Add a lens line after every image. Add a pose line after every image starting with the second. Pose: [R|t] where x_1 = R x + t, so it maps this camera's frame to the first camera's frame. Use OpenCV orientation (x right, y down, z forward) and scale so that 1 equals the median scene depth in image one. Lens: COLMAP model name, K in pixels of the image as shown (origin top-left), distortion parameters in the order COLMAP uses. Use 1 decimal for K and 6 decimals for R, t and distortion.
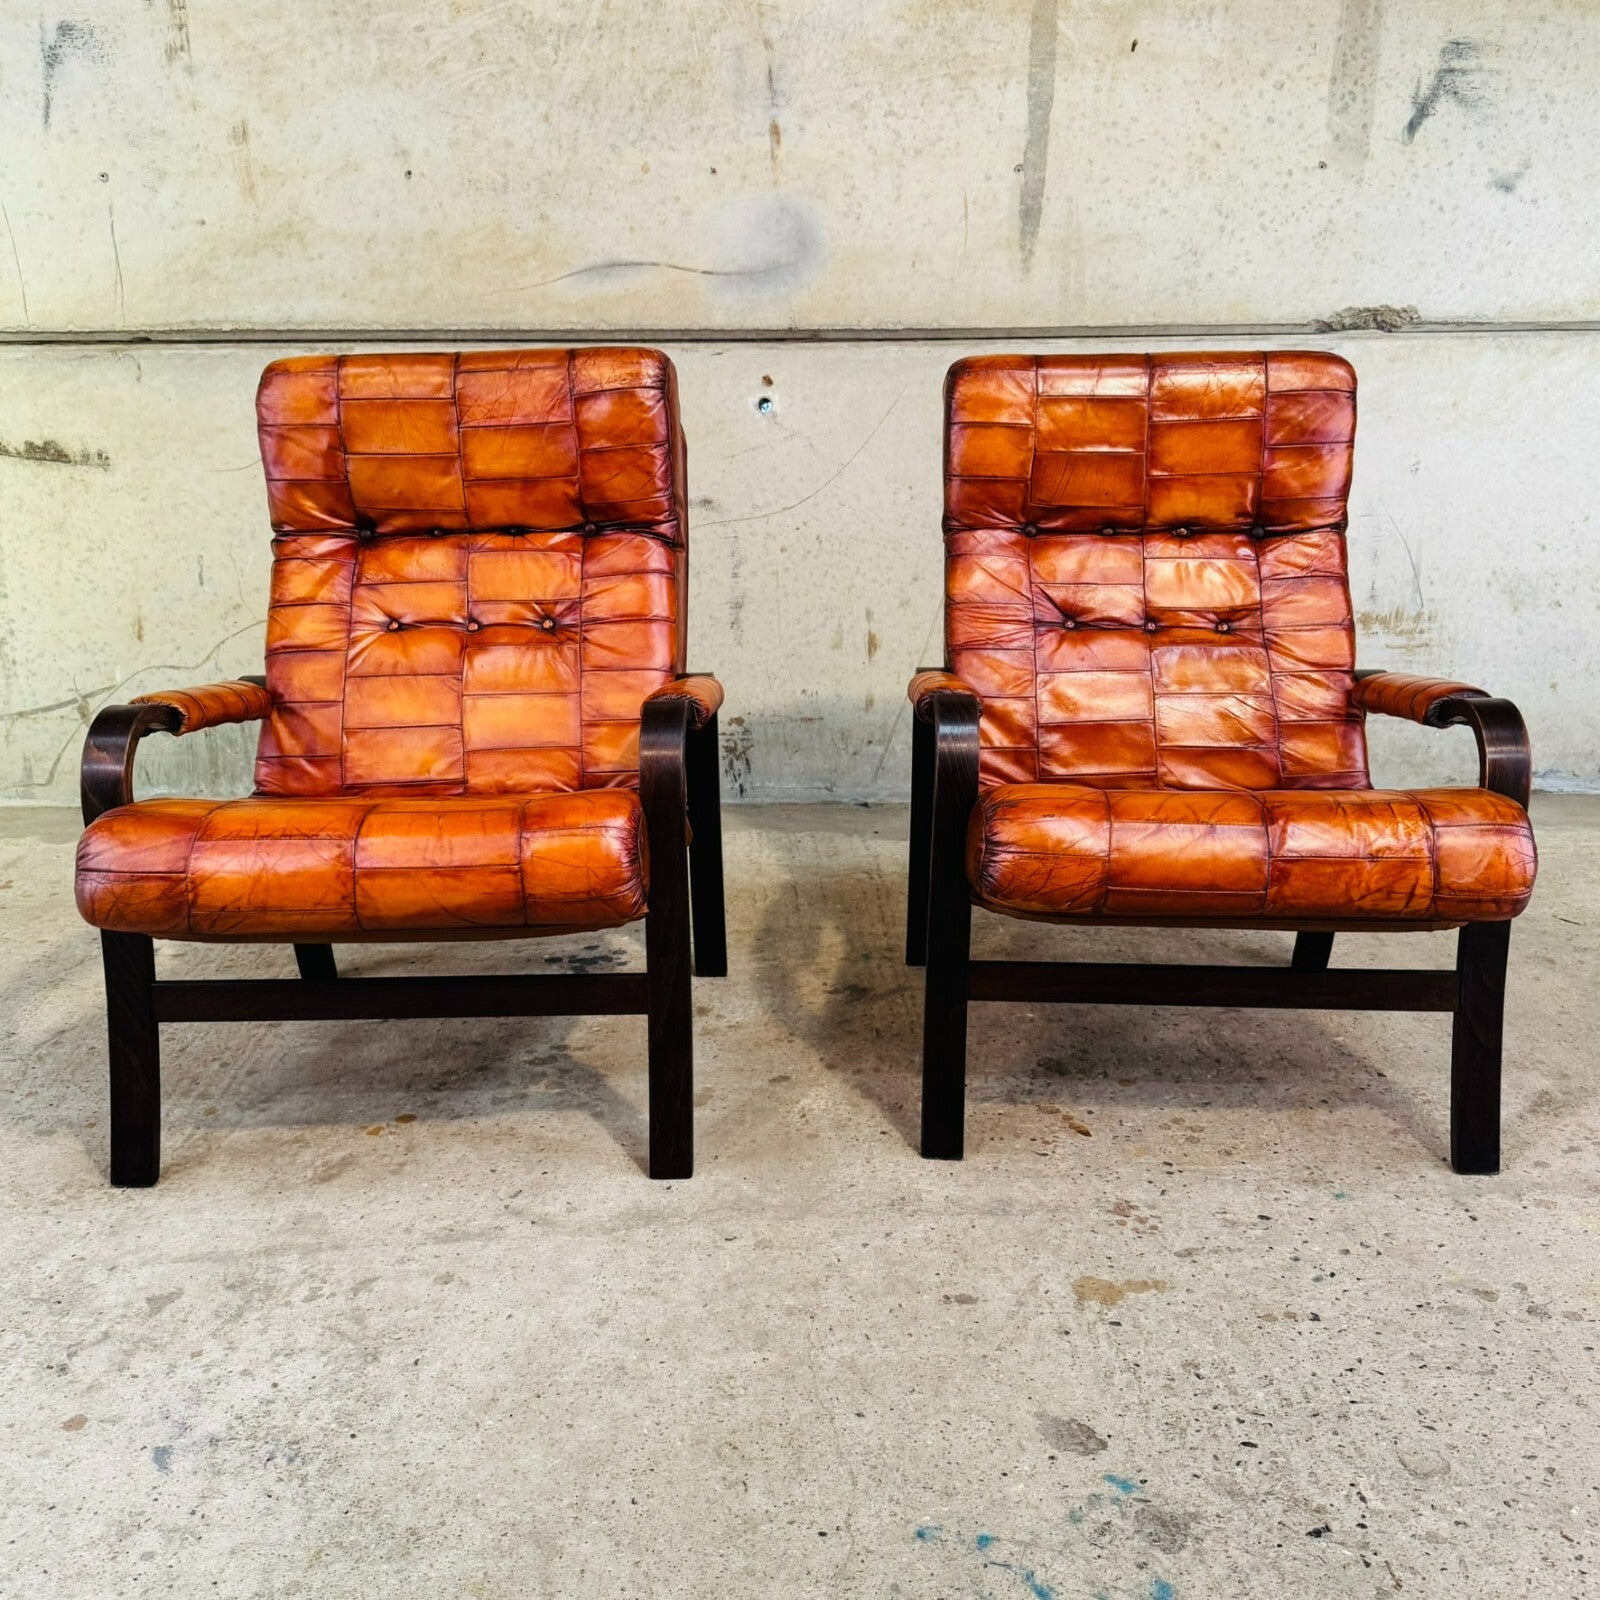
lens RADIAL K [[1538.3, 0, 810.7], [0, 1538.3, 800.8], [0, 0, 1]] dist [0.161798, -0.366750]
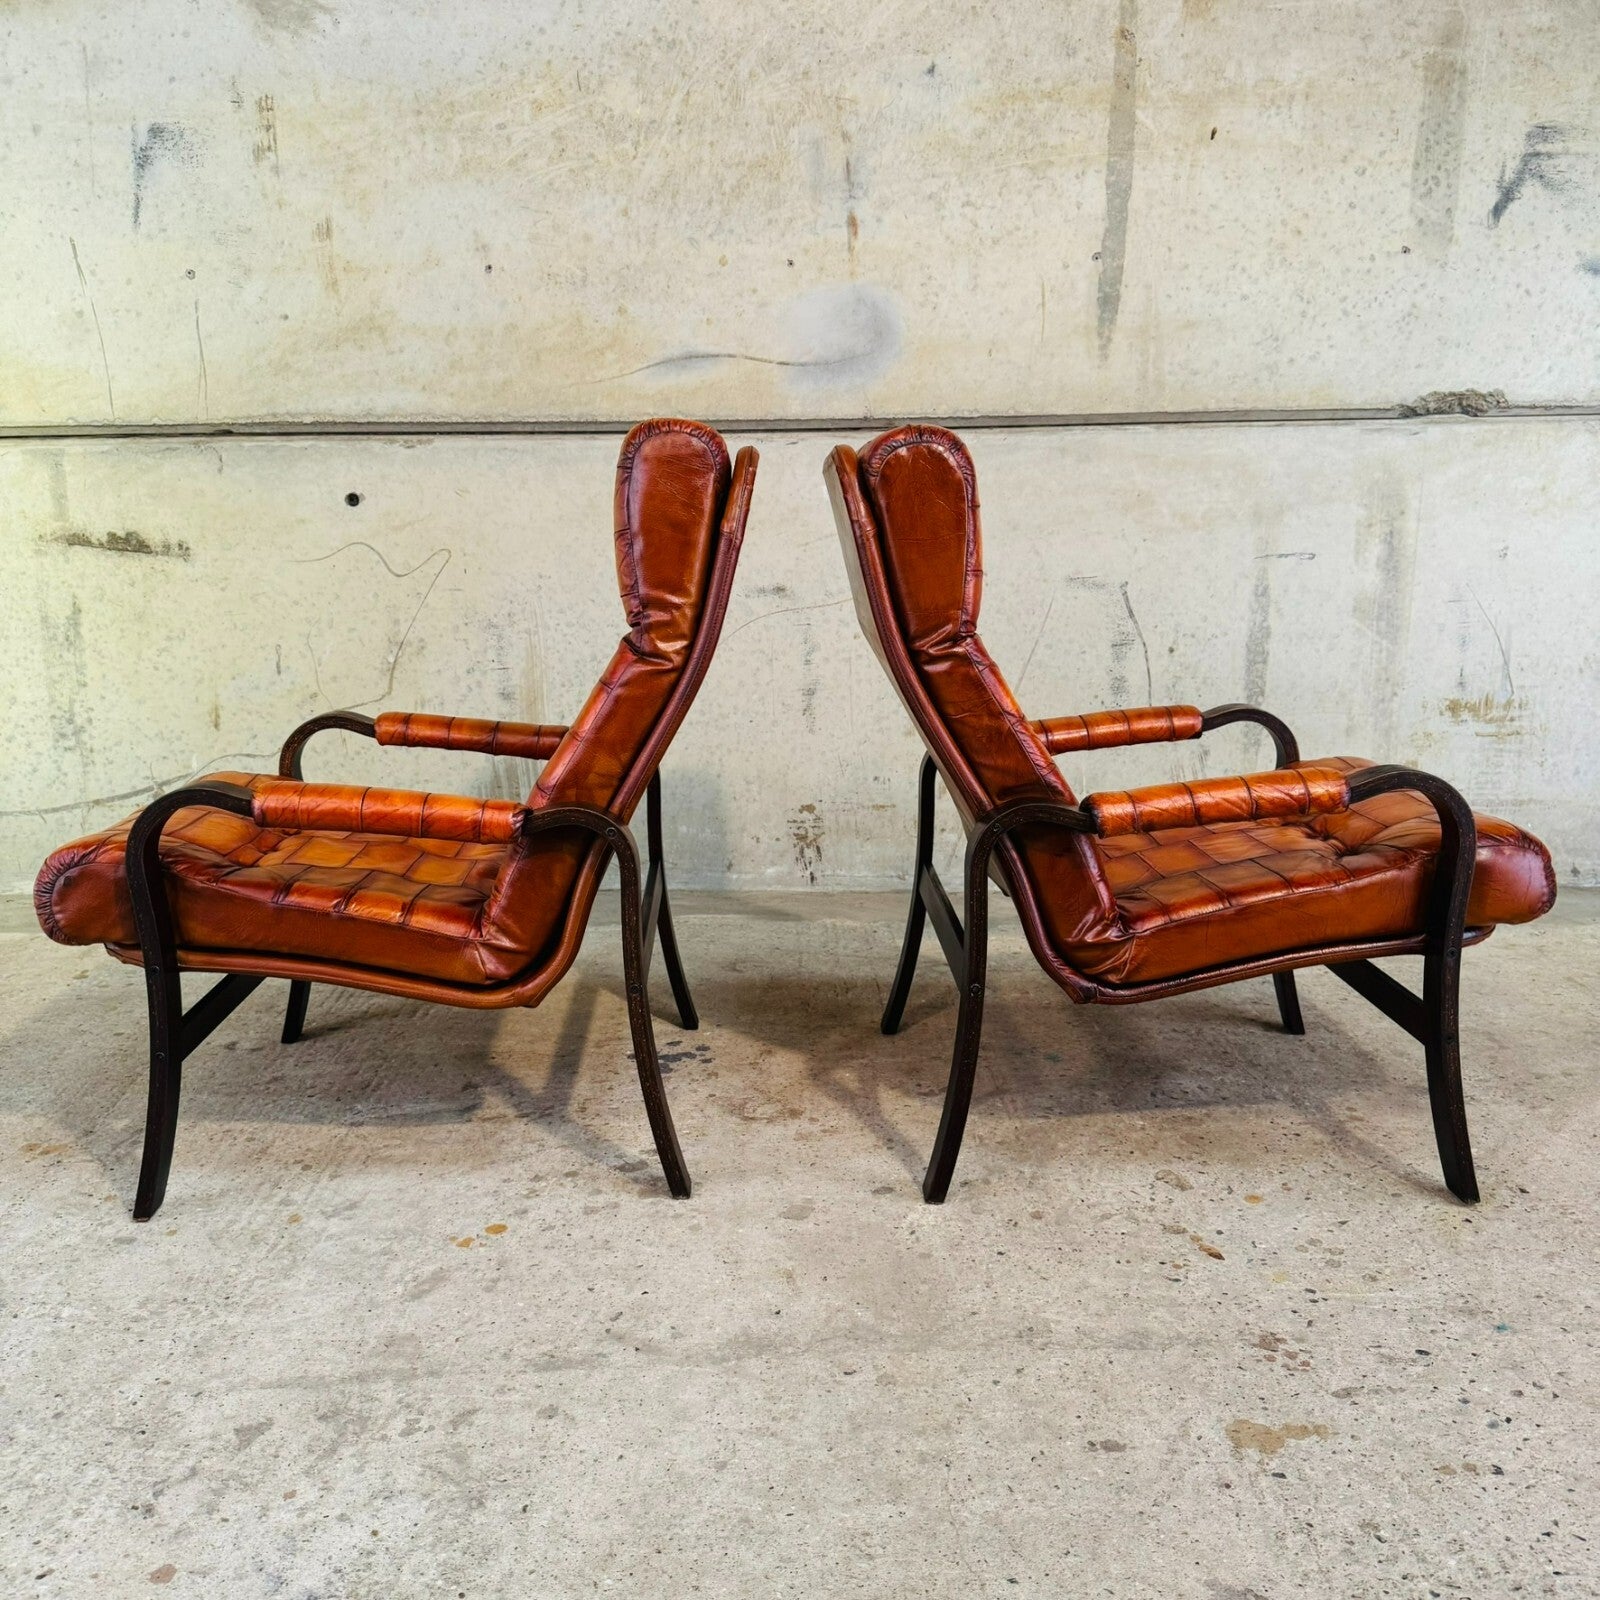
lens RADIAL K [[1508.5, 0, 790.7], [0, 1508.5, 814.4], [0, 0, 1]] dist [0.141440, -0.314141]
pose [[0.999435, 0.001510, -0.033571, -0.028887], [-0.002989, 0.999026, -0.044025, -0.005757], [0.033471, 0.044101, 0.998466, 0.036042]]
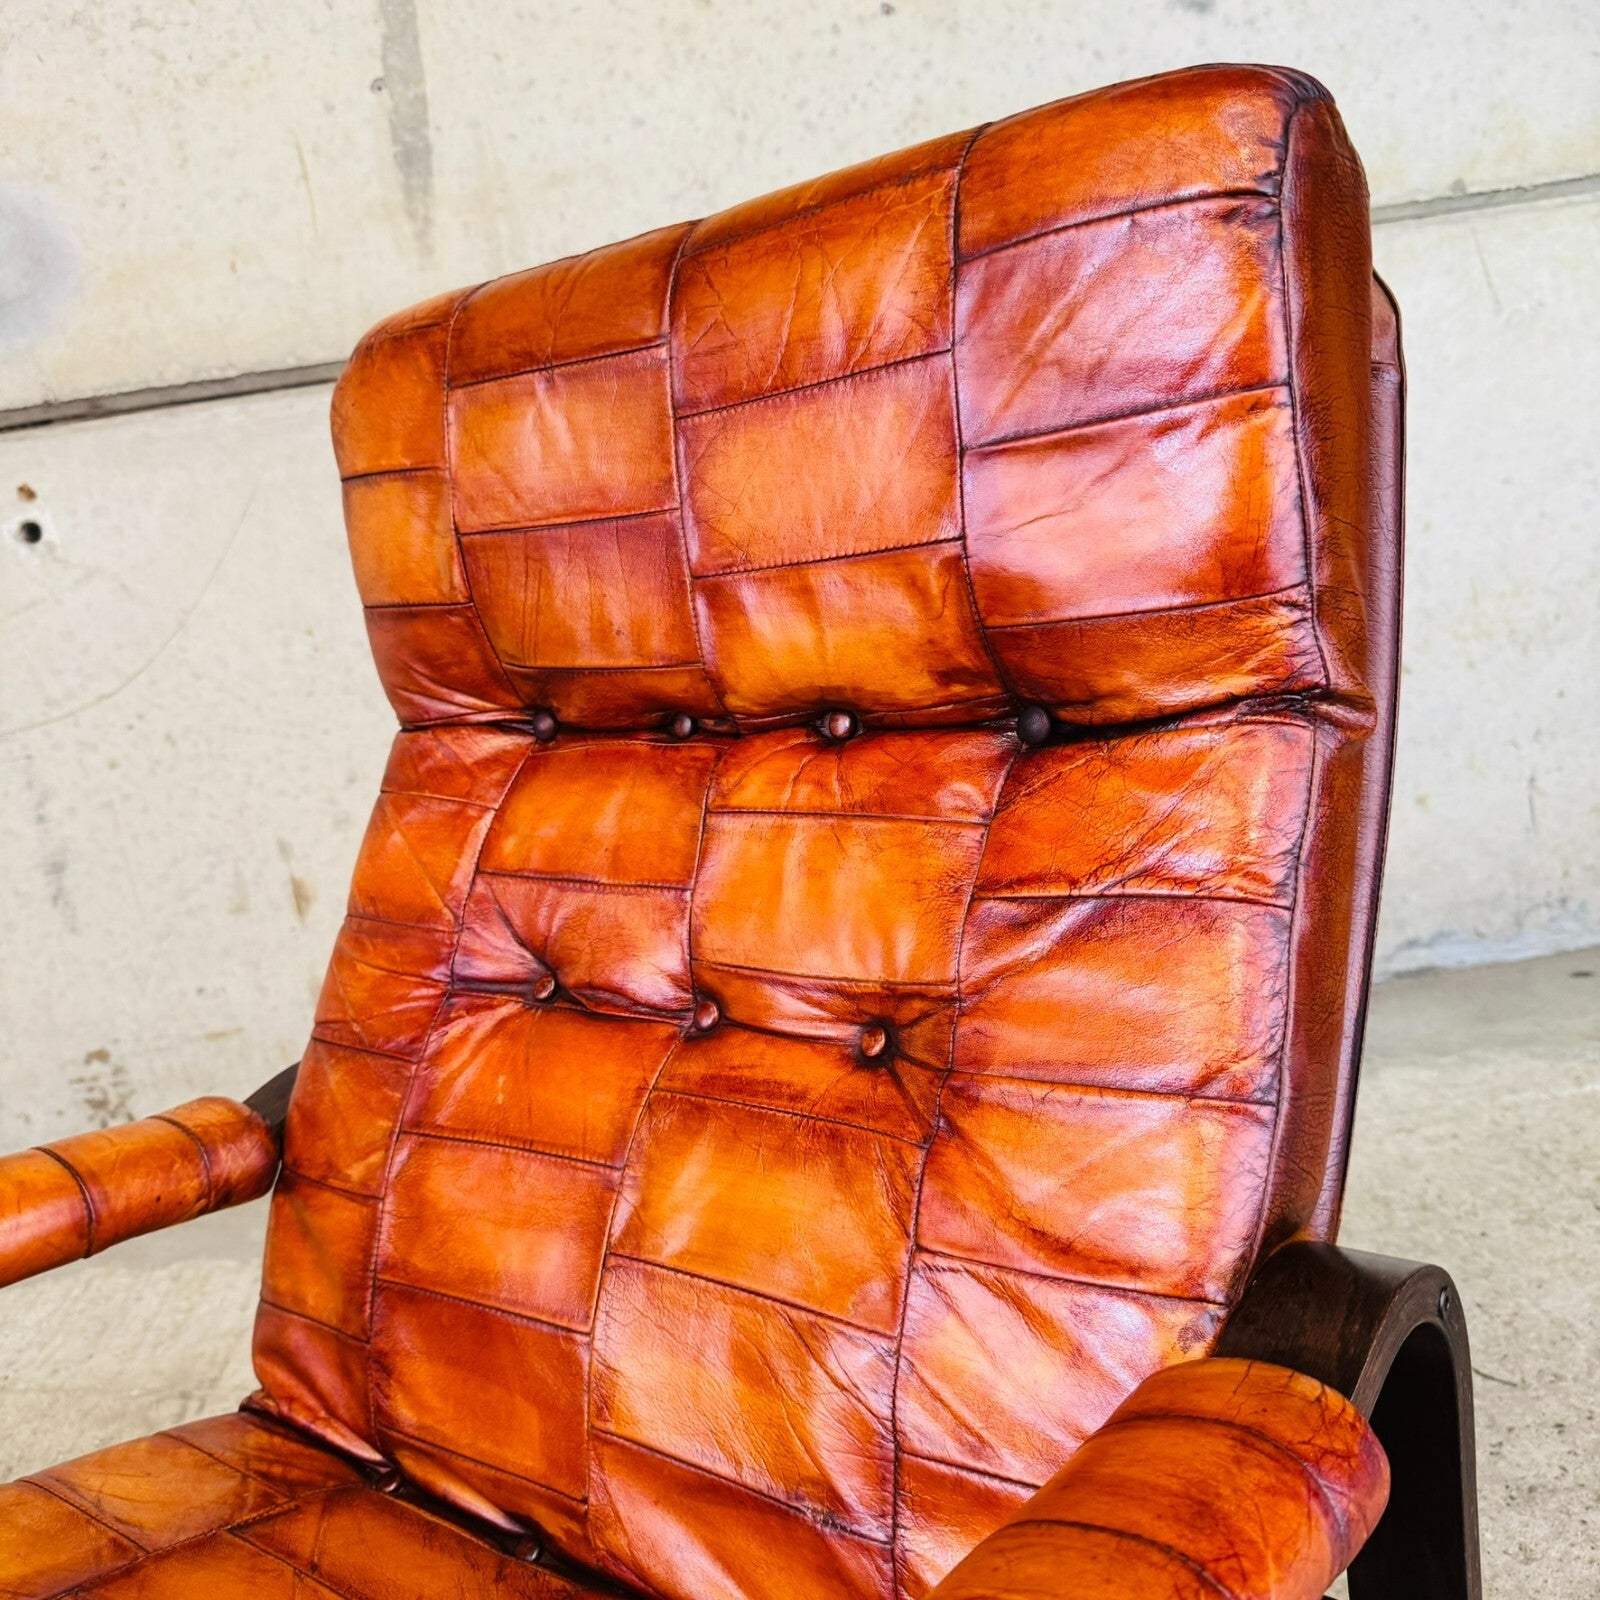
lens RADIAL K [[1540.4, 0, 799.8], [0, 1540.4, 797.5], [0, 0, 1]] dist [-0.011066, -0.007994]
pose [[0.988897, -0.146906, 0.022405, 0.239487], [0.147764, 0.988076, -0.043262, -0.091922], [-0.015782, 0.046092, 0.998813, 0.437770]]
